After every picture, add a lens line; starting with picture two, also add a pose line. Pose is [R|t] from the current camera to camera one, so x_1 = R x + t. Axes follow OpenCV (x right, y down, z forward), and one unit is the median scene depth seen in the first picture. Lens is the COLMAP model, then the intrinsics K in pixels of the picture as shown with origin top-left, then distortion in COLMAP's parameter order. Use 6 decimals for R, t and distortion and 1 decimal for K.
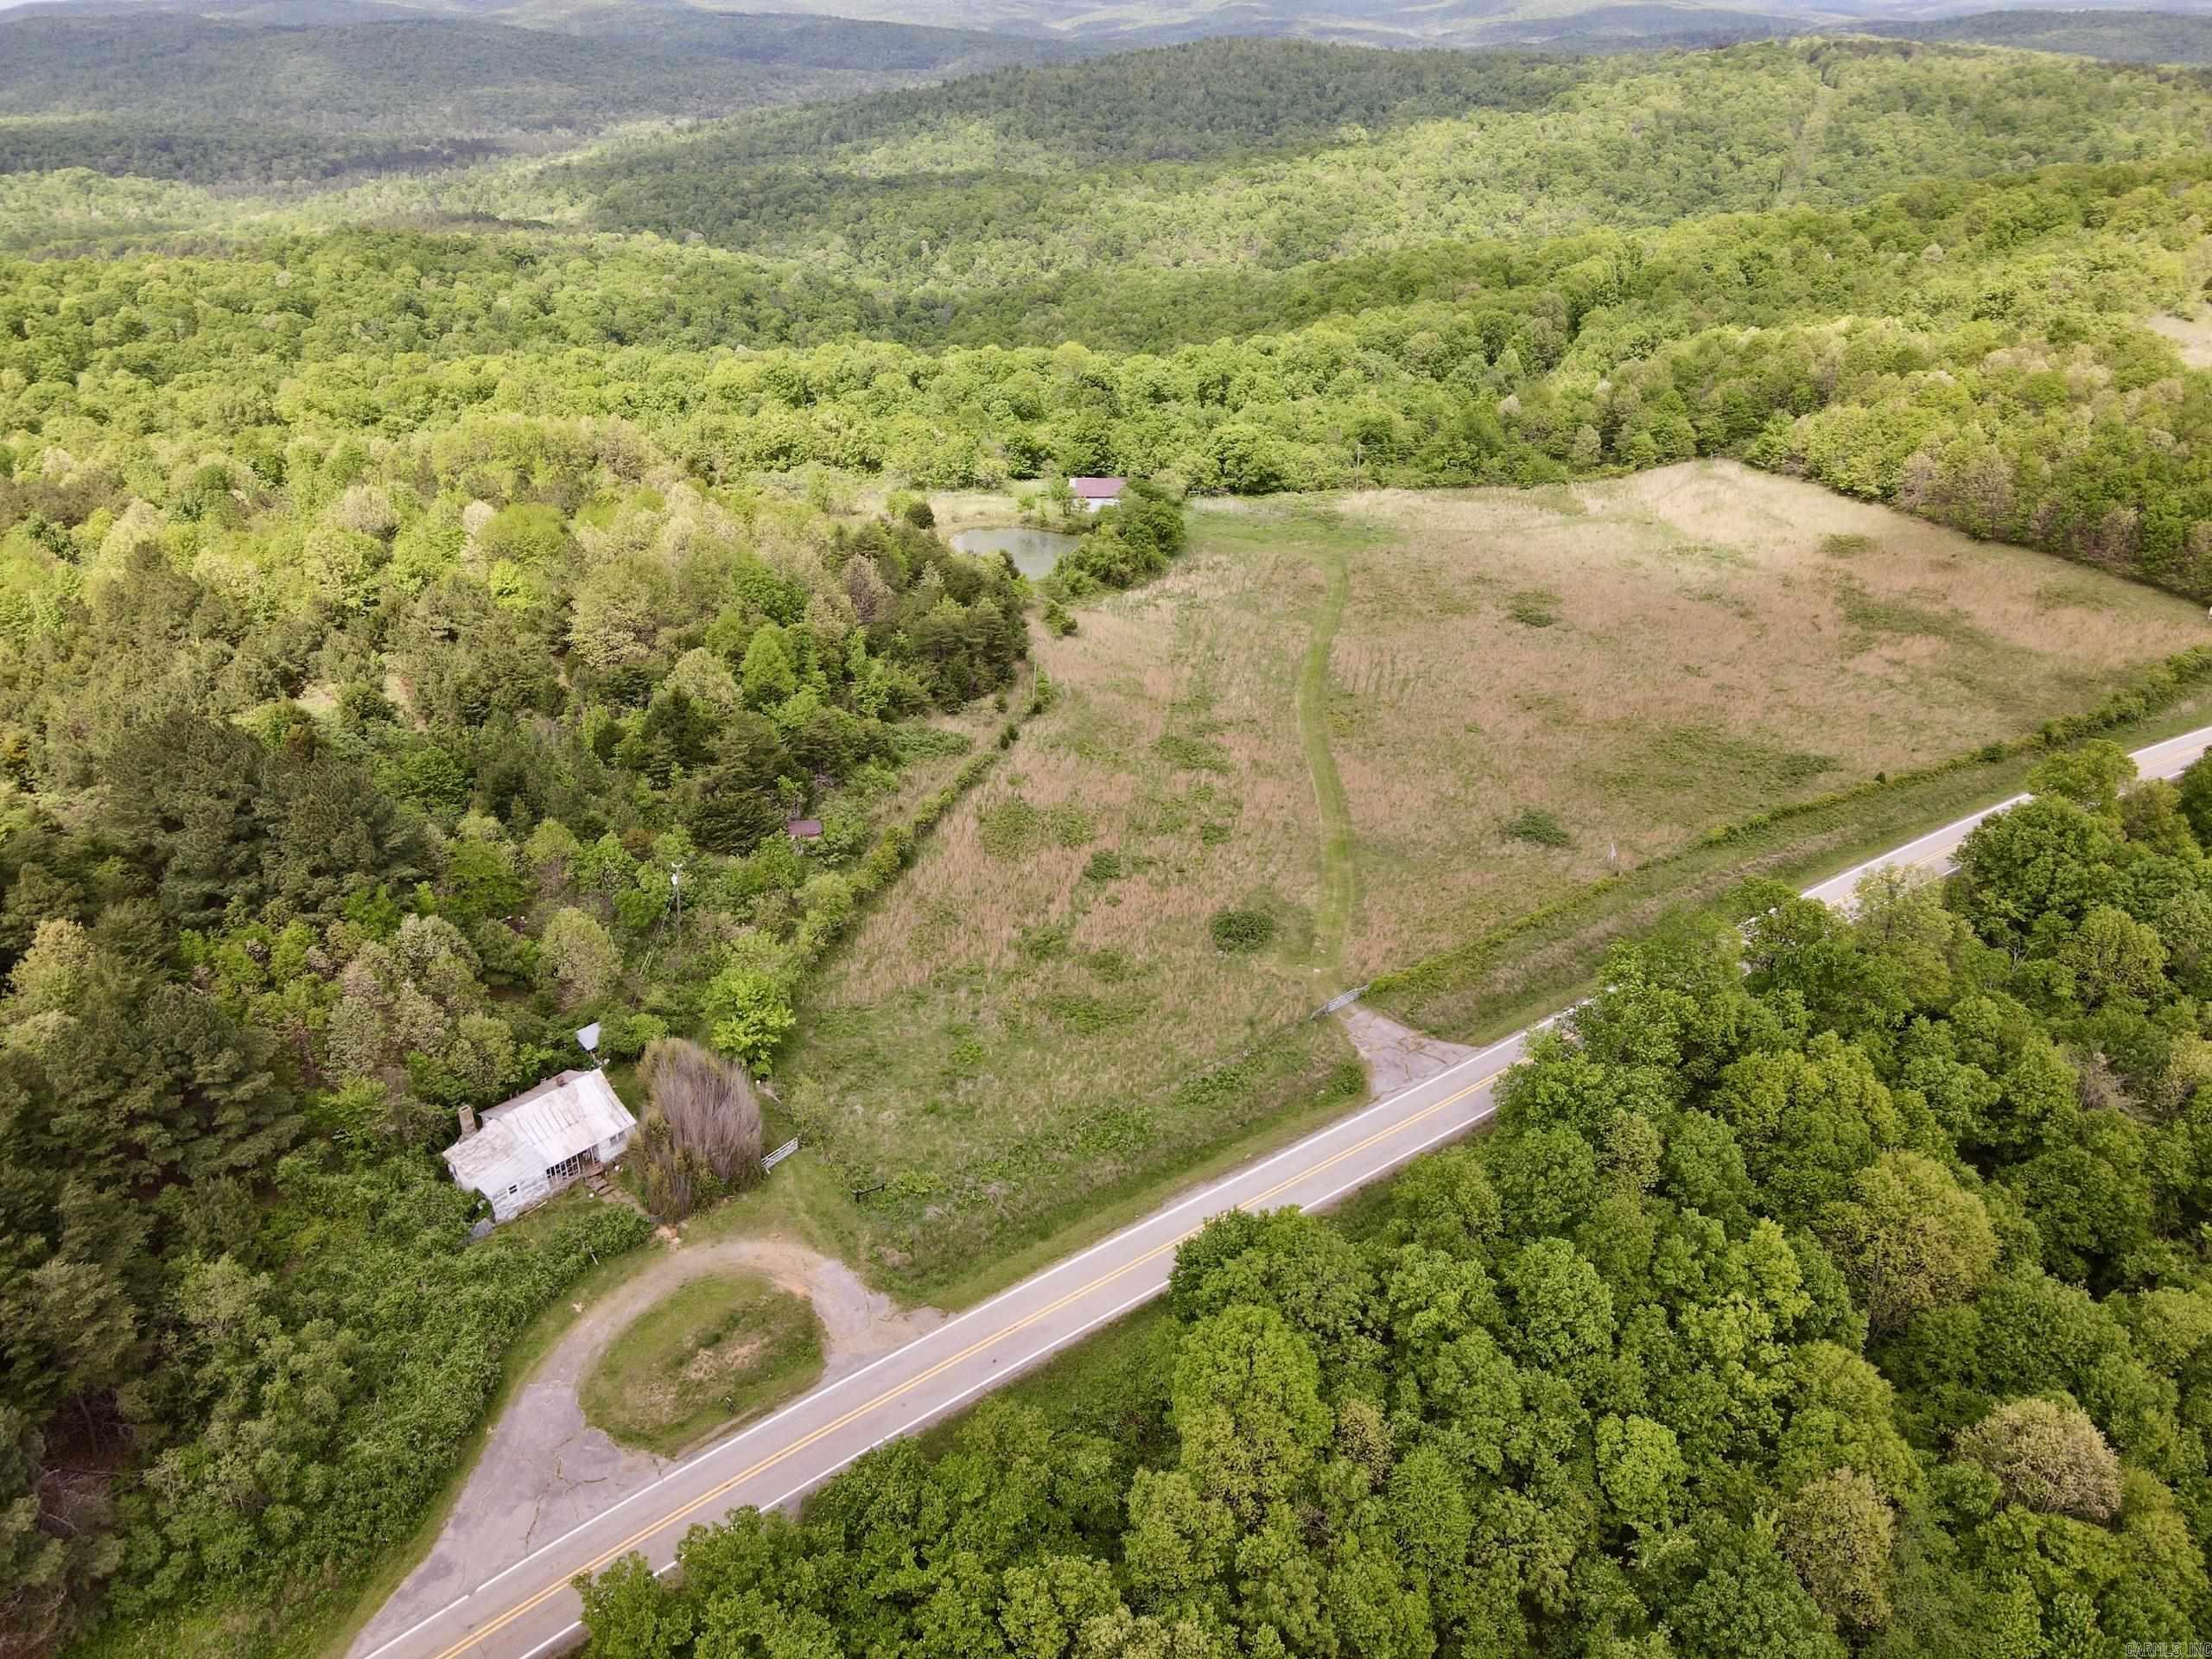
lens RADIAL K [[1674.2, 0, 1105.8], [0, 1674.2, 827.9], [0, 0, 1]] dist [0.020999, 0.014168]
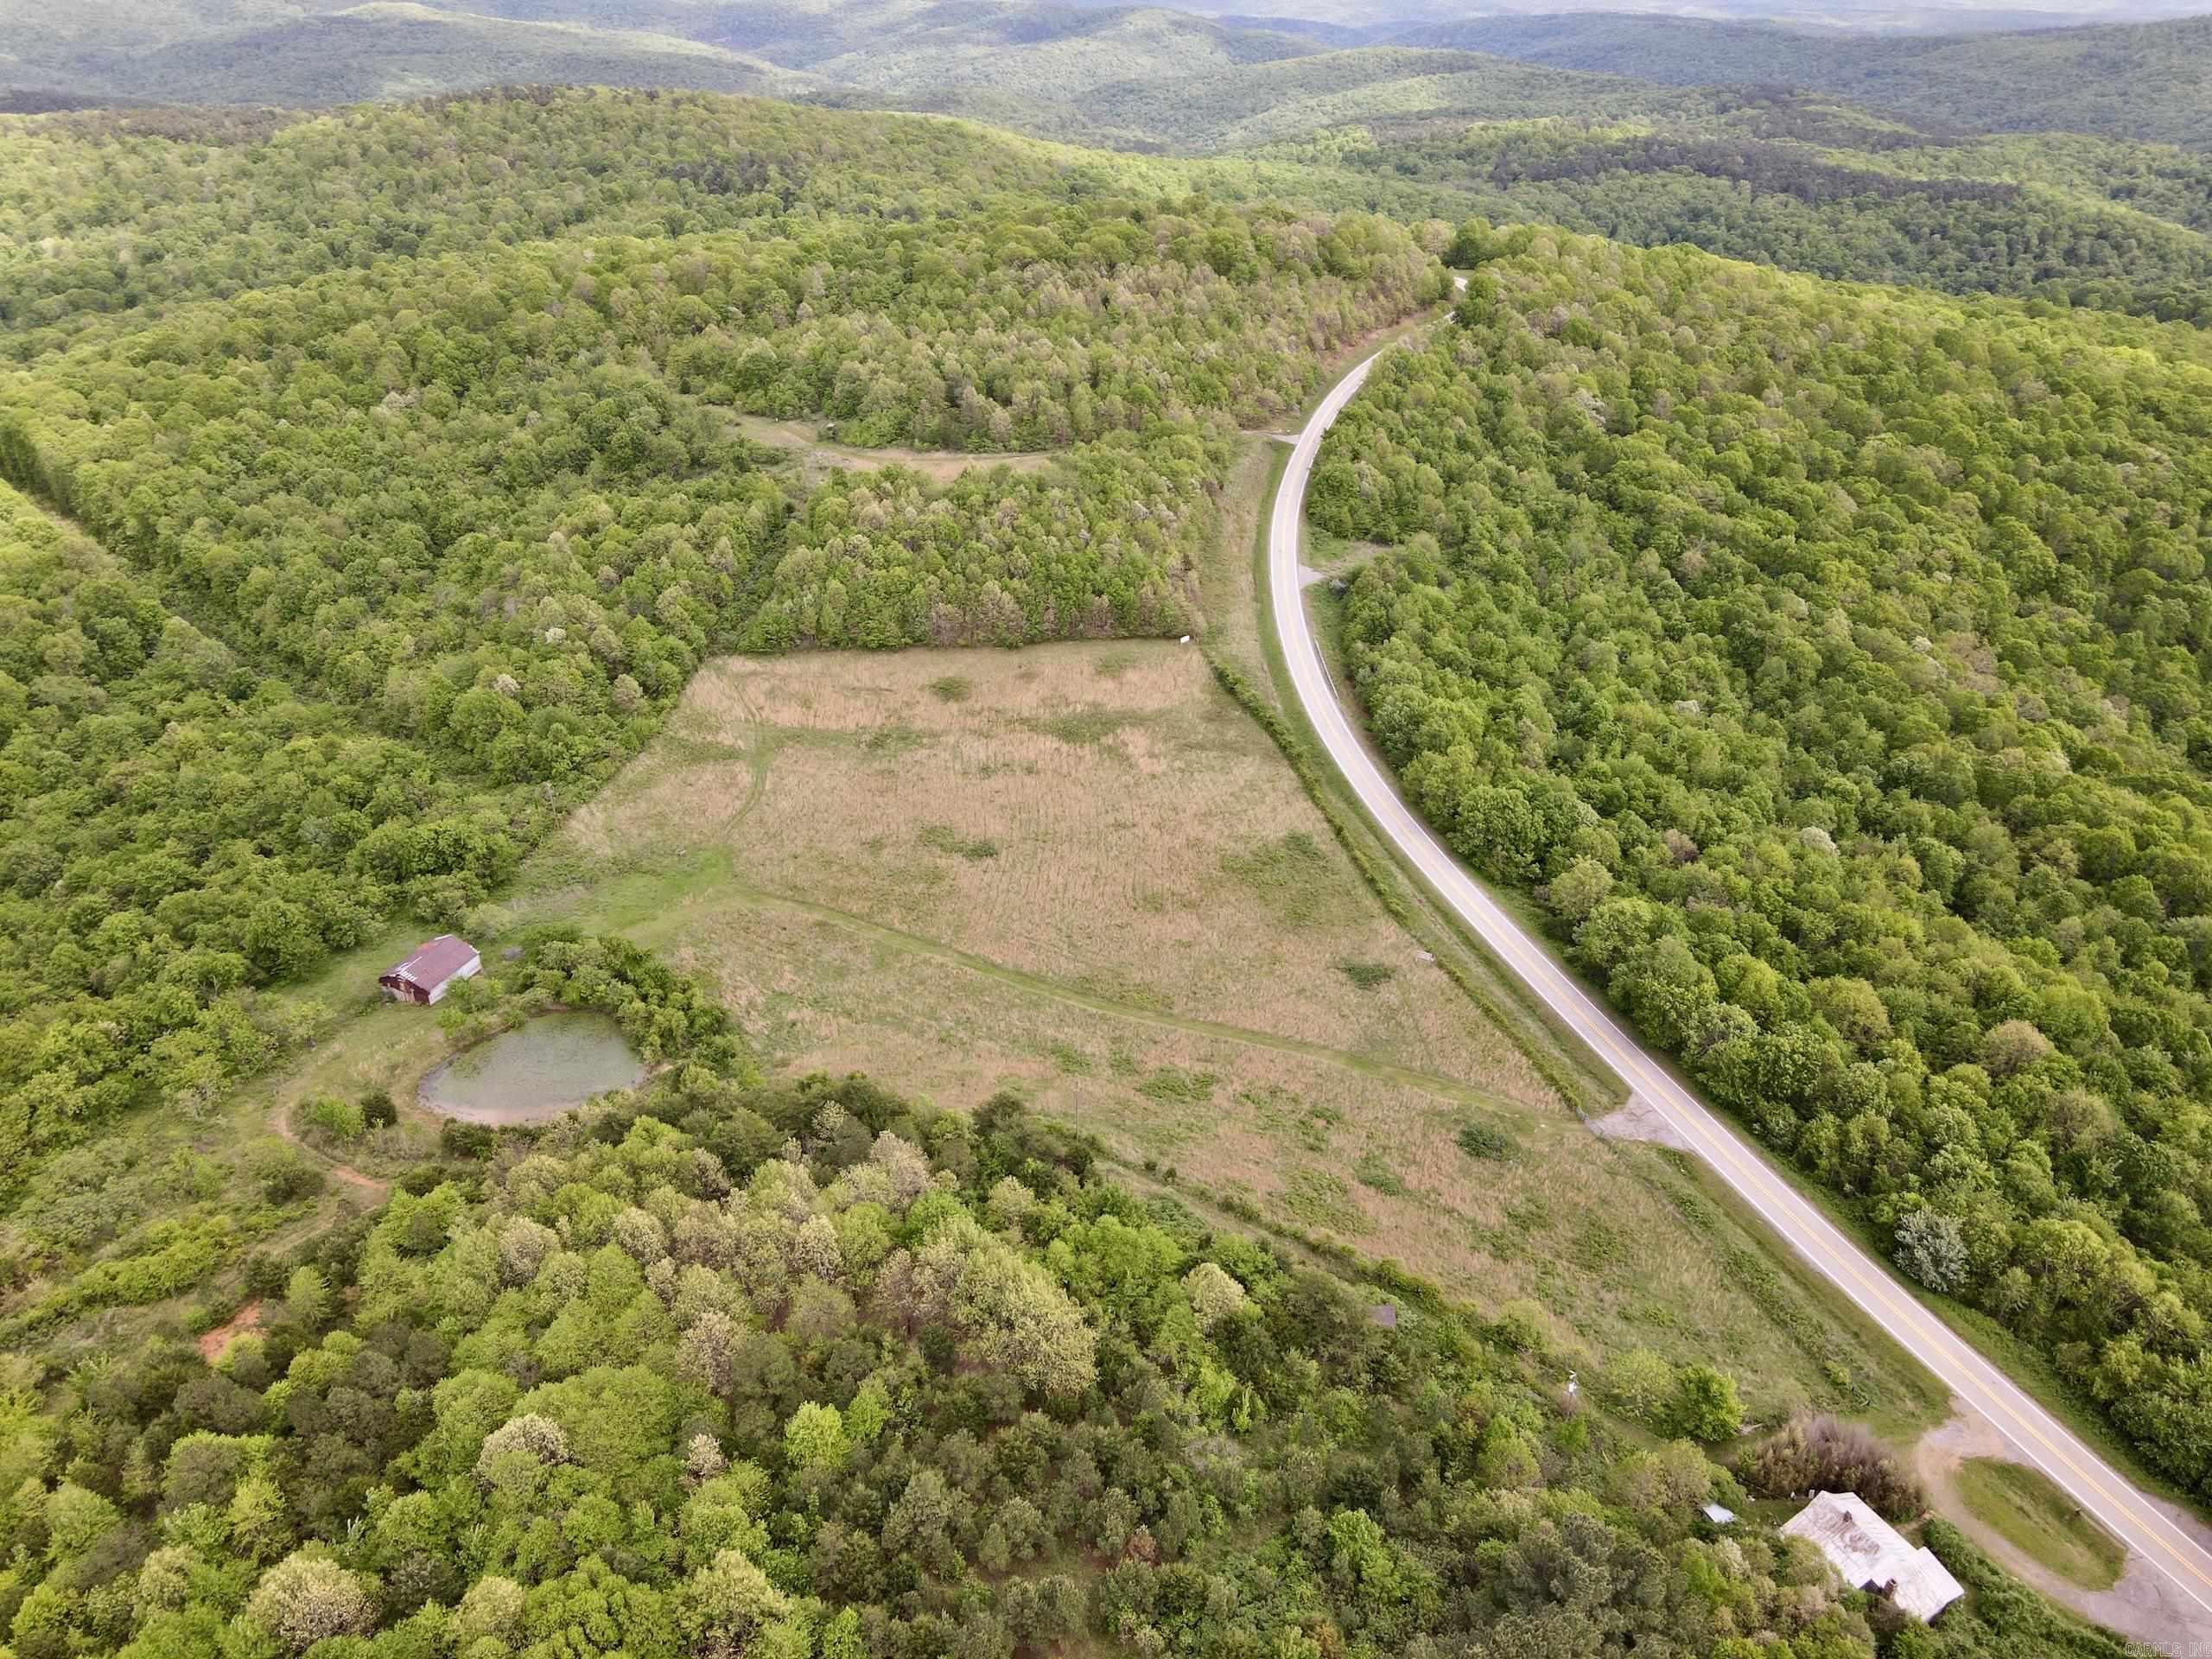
lens RADIAL K [[1674.2, 0, 1116.9], [0, 1674.2, 835.2], [0, 0, 1]] dist [0.020999, 0.014168]
pose [[0.355591, -0.452465, 0.817821, -0.884669], [0.432813, 0.855252, 0.284985, -0.577947], [-0.828389, 0.252626, 0.499953, 0.481487]]
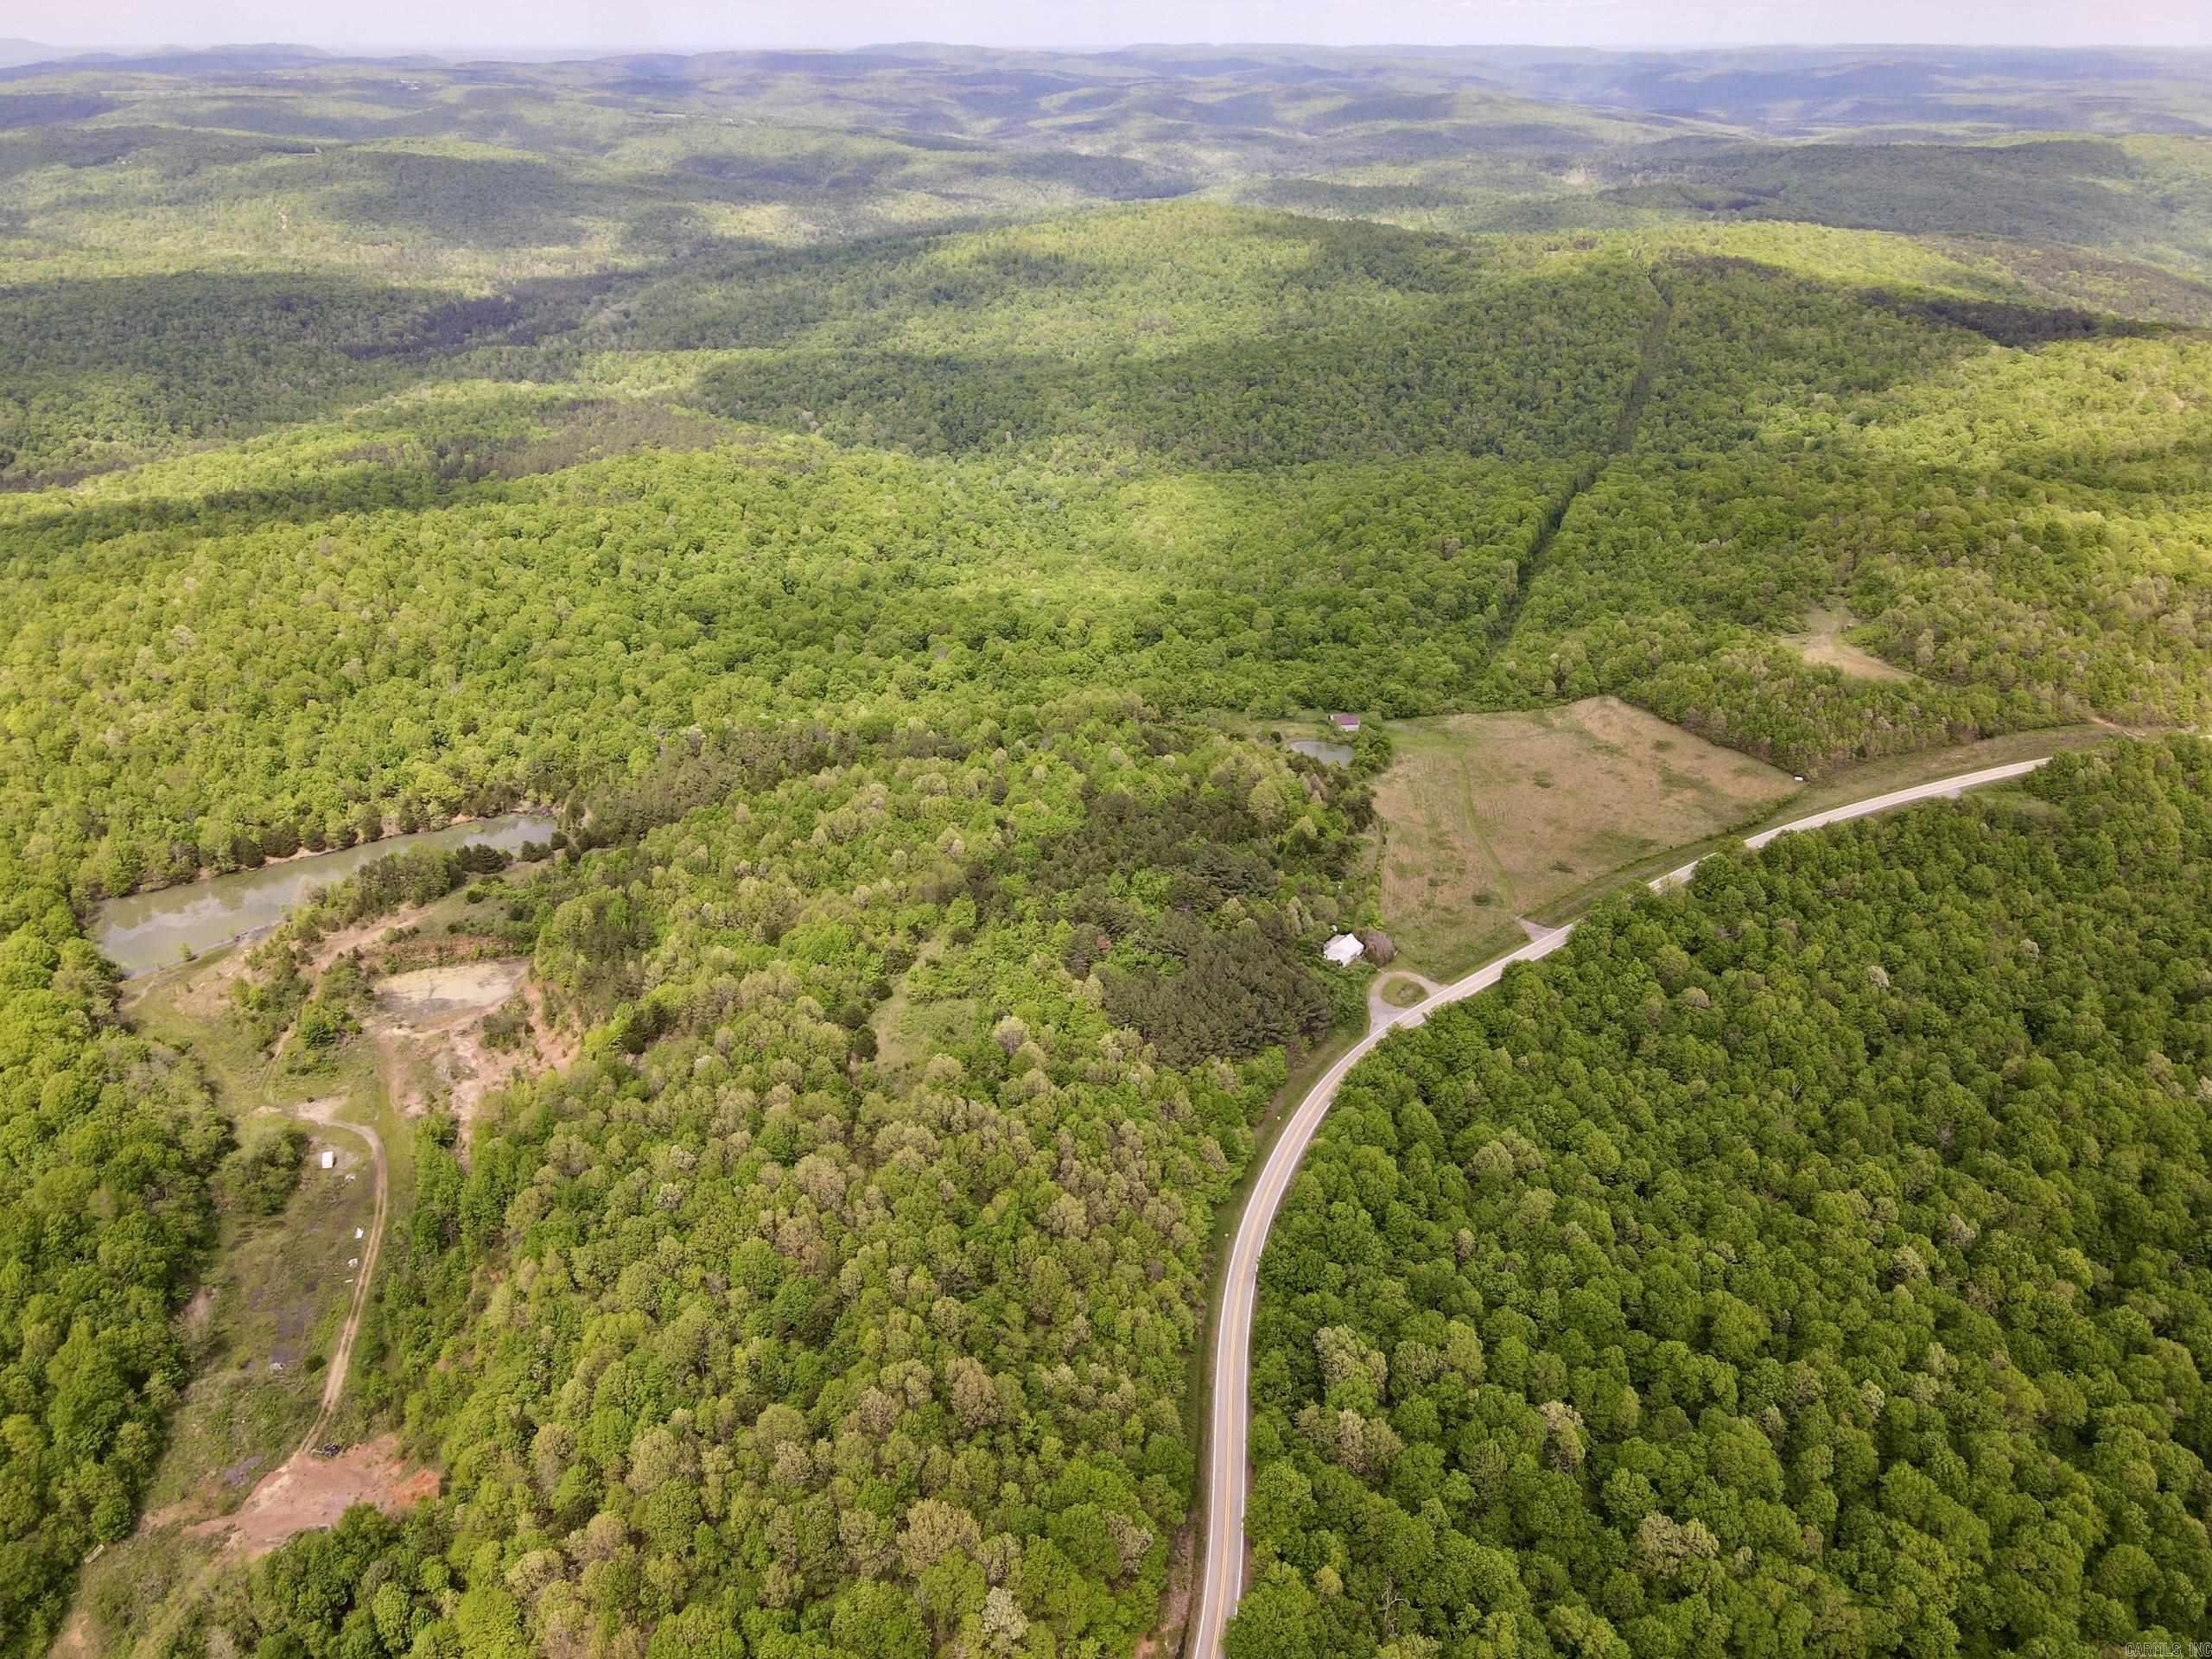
lens RADIAL K [[1674.2, 0, 1105.4], [0, 1674.2, 833.2], [0, 0, 1]] dist [0.020999, 0.014168]
pose [[0.997475, -0.022716, 0.067286, -0.811100], [0.023993, 0.999546, -0.018225, -0.026581], [-0.066841, 0.019793, 0.997567, -2.085718]]
